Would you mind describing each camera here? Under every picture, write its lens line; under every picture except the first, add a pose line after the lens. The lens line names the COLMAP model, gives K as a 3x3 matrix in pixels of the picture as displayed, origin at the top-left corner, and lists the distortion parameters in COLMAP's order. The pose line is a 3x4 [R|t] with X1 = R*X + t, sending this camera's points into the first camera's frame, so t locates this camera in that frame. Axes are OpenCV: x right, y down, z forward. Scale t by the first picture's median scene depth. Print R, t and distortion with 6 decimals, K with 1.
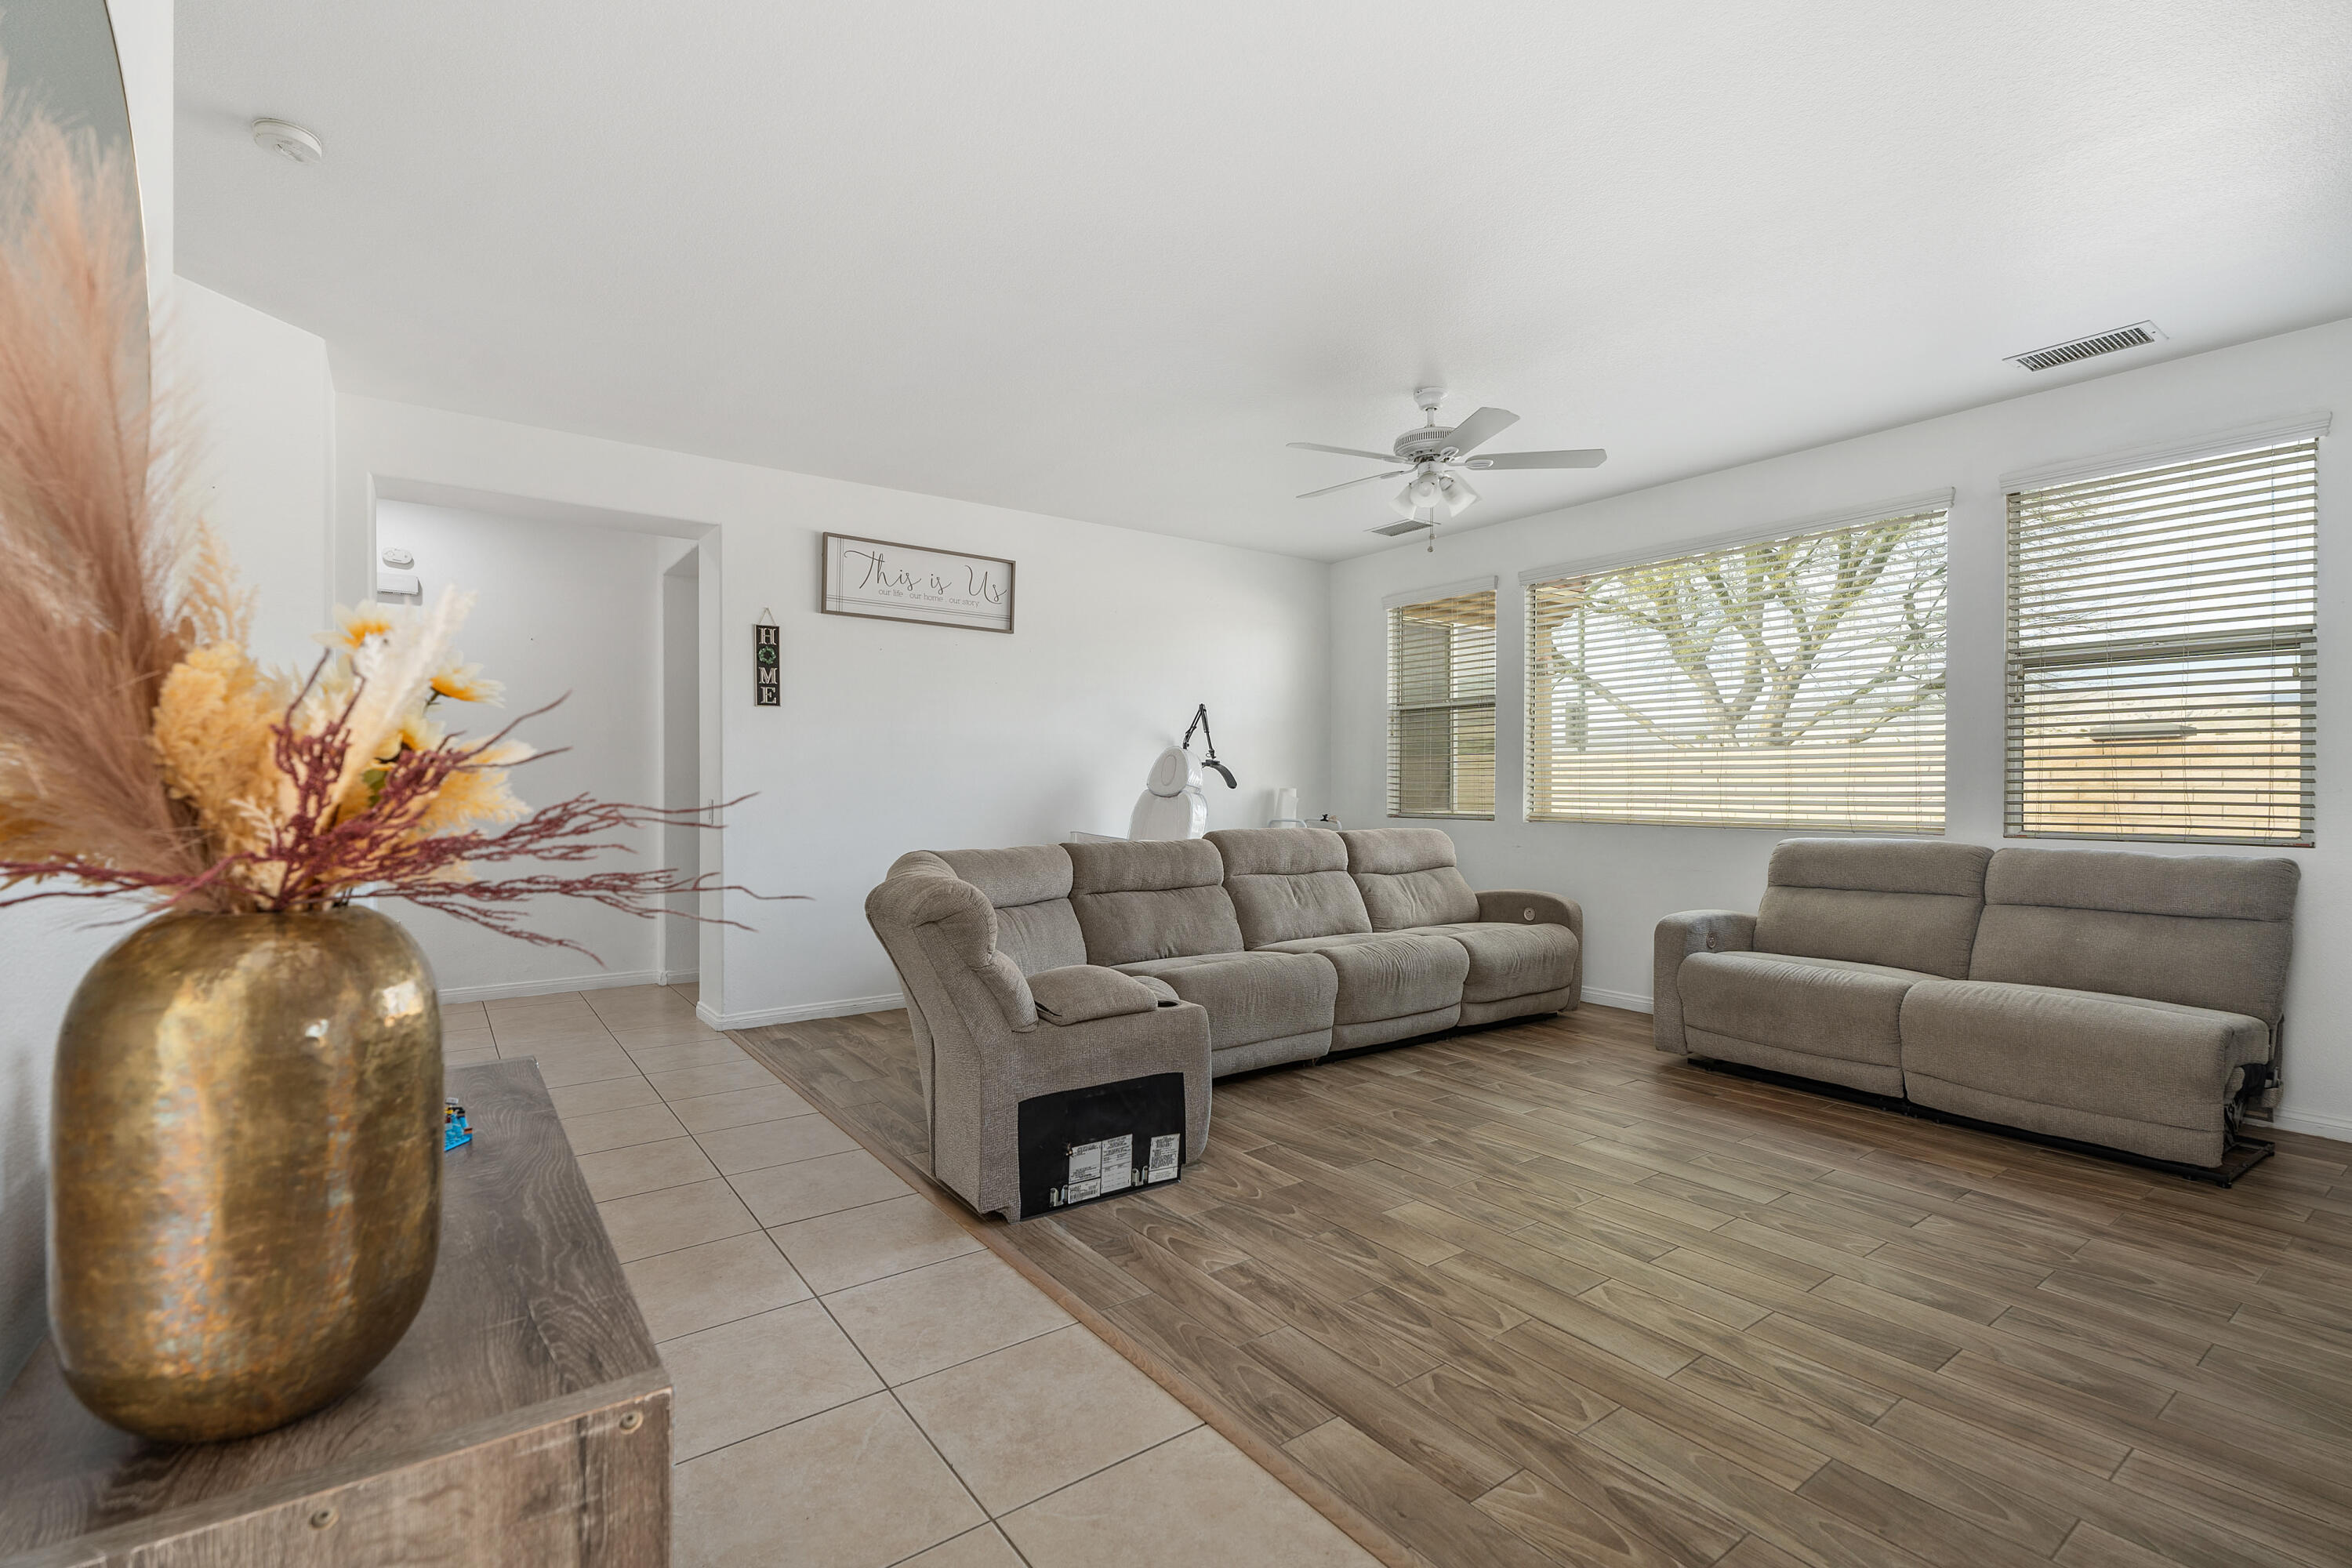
lens RADIAL K [[1045.6, 0, 1171.4], [0, 1045.6, 795.7], [0, 0, 1]] dist [0.001607, 0.000193]
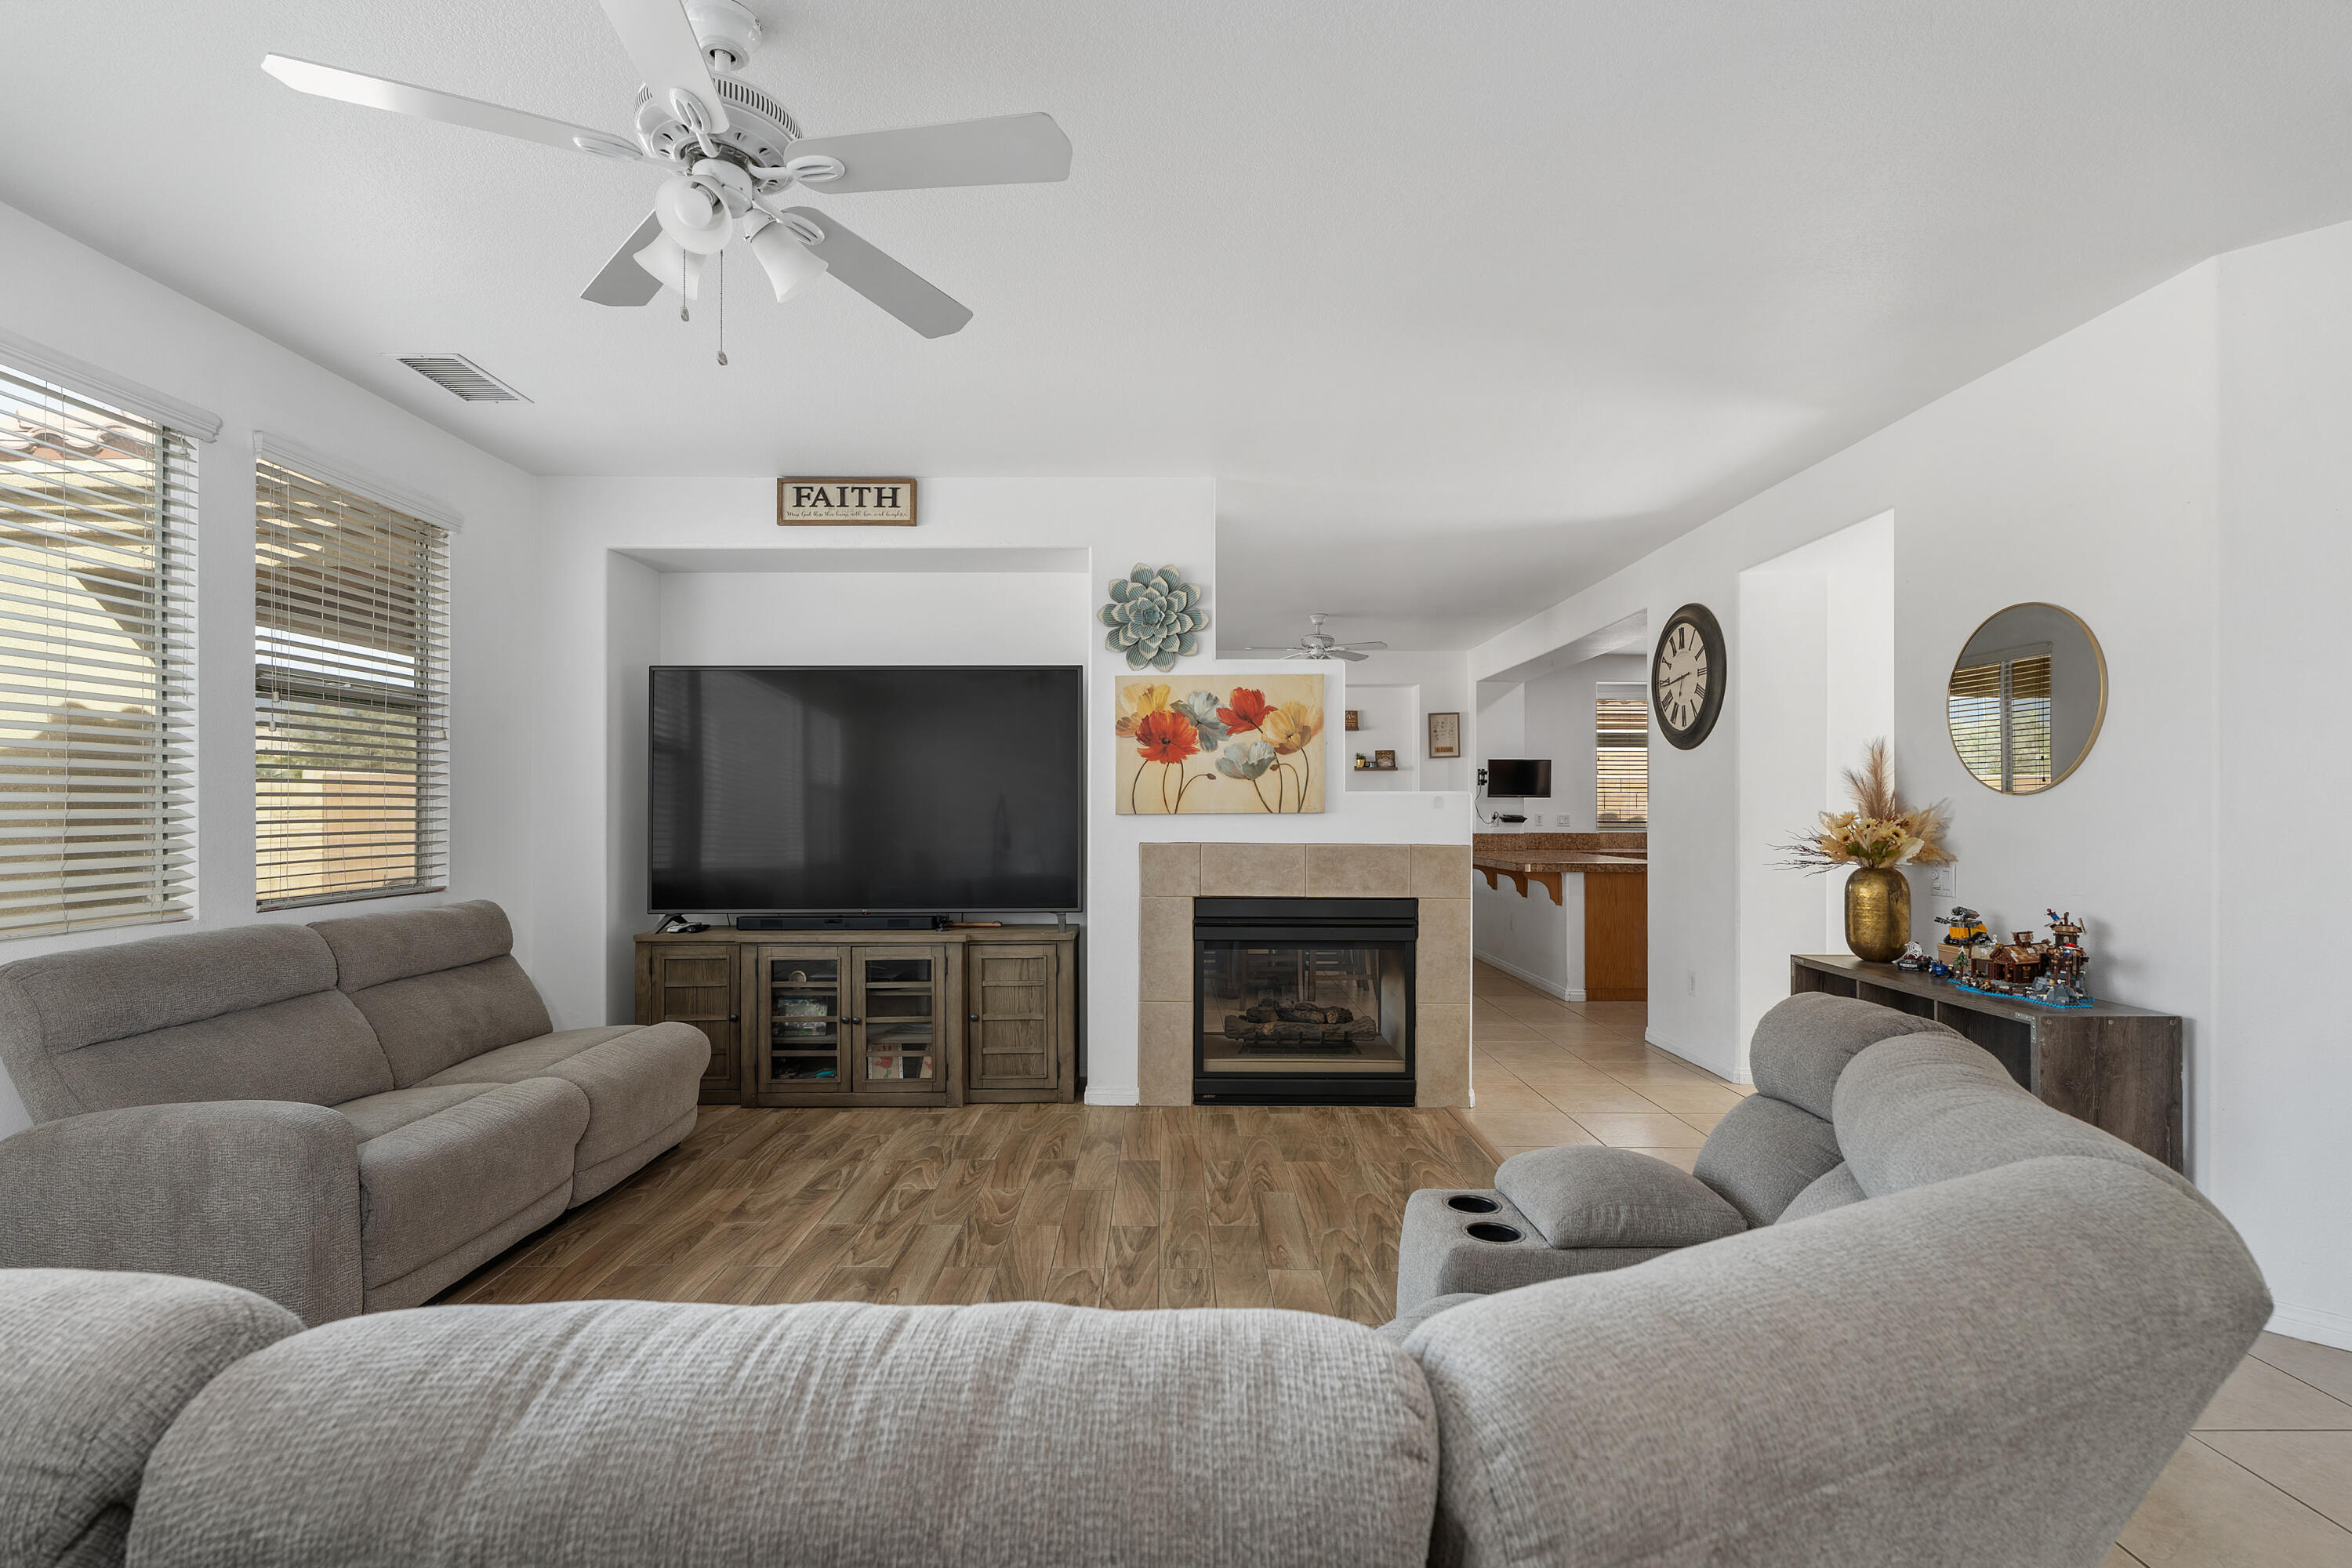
lens RADIAL K [[1045.6, 0, 1171.4], [0, 1045.6, 795.7], [0, 0, 1]] dist [0.001607, 0.000193]
pose [[-0.808943, 0.003206, 0.587878, -0.257446], [-0.000418, 0.999982, -0.006029, -0.056062], [-0.587886, -0.005123, -0.808927, 1.730989]]
